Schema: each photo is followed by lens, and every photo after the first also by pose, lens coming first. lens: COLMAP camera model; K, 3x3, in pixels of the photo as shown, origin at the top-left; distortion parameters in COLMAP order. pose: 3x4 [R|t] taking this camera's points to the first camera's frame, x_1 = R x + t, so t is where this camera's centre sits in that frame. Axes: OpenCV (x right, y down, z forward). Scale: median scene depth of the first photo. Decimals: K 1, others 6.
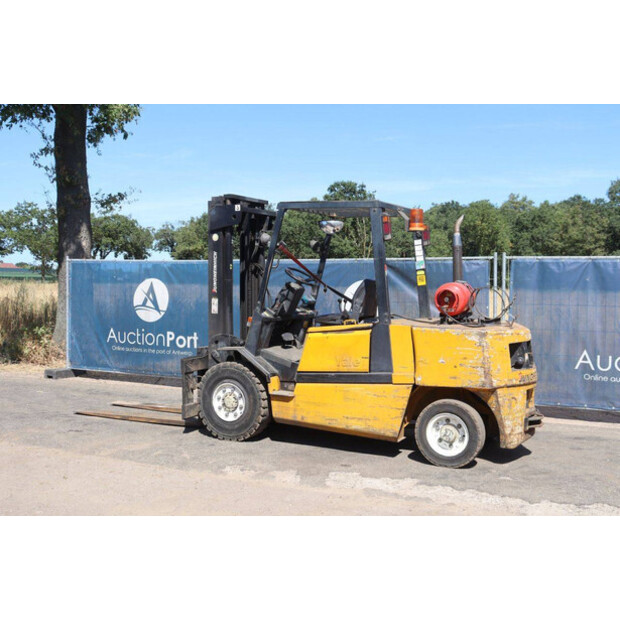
lens RADIAL K [[756.9, 0, 298.8], [0, 756.9, 311.2], [0, 0, 1]] dist [-0.004609, -0.004935]
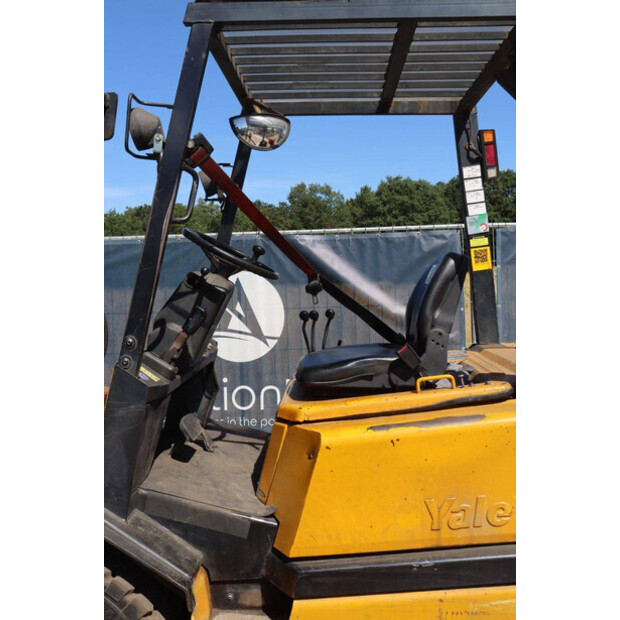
lens RADIAL K [[663.9, 0, 310.0], [0, 663.9, 310.0], [0, 0, 1]] dist [-0.021515, 0.004320]
pose [[0.895147, -0.053189, 0.442587, -0.102904], [0.051016, 0.998556, 0.016823, -0.023623], [-0.442843, 0.007520, 0.896568, 0.725537]]
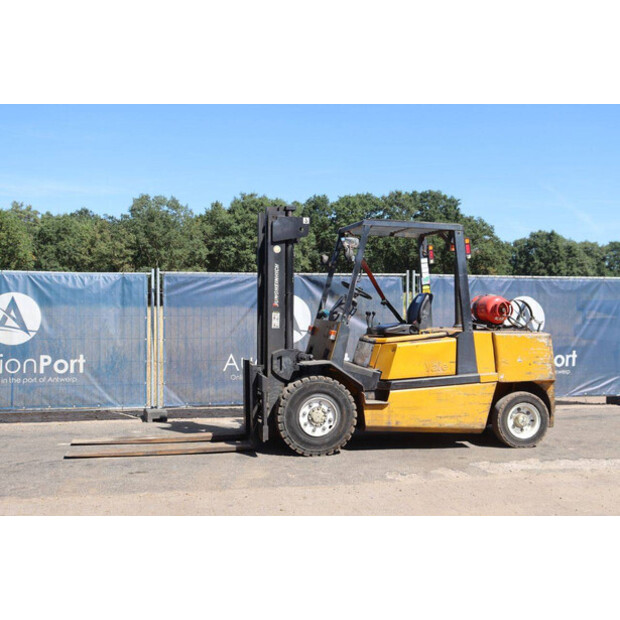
lens RADIAL K [[800.8, 0, 321.7], [0, 800.8, 308.6], [0, 0, 1]] dist [0.003643, 0.054084]
pose [[0.757966, -0.009199, 0.652229, -0.769839], [0.025675, 0.999546, -0.015740, -0.004472], [-0.651788, 0.028677, 0.757859, 0.199752]]
